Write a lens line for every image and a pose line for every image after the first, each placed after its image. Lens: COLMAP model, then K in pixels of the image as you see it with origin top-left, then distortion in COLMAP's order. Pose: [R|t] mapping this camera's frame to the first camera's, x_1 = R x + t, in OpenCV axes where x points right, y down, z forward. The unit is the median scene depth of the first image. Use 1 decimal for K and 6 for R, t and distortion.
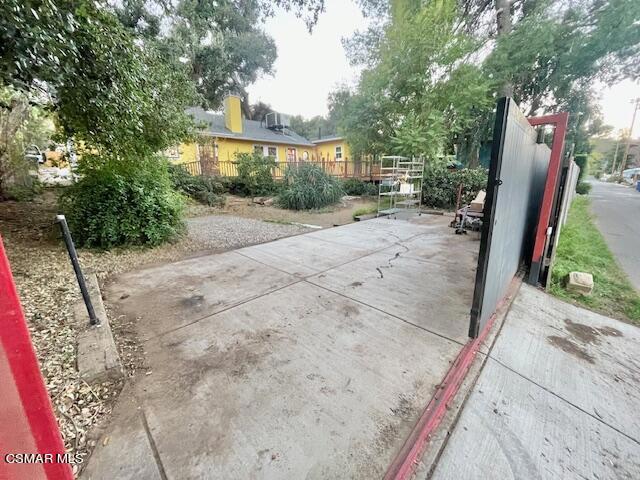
lens RADIAL K [[254.4, 0, 319.0], [0, 254.4, 235.7], [0, 0, 1]] dist [0.000476, 0.000094]
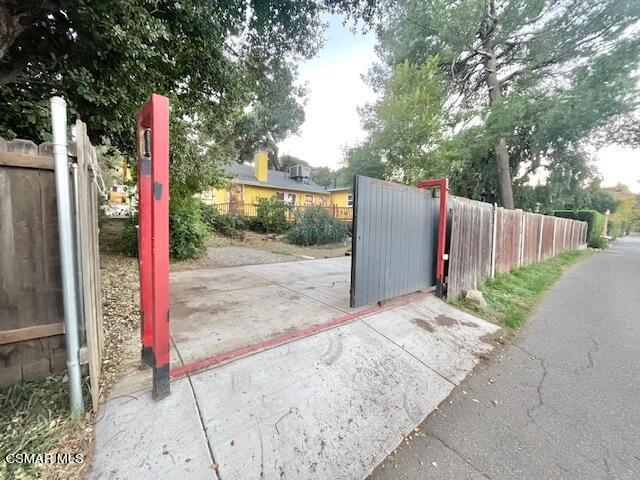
lens RADIAL K [[254.4, 0, 321.0], [0, 254.4, 240.3], [0, 0, 1]] dist [0.000476, 0.000094]
pose [[0.994292, 0.047952, -0.095305, 0.102116], [-0.062145, 0.986421, -0.152026, 0.043620], [0.086721, 0.157081, 0.983771, -0.137799]]
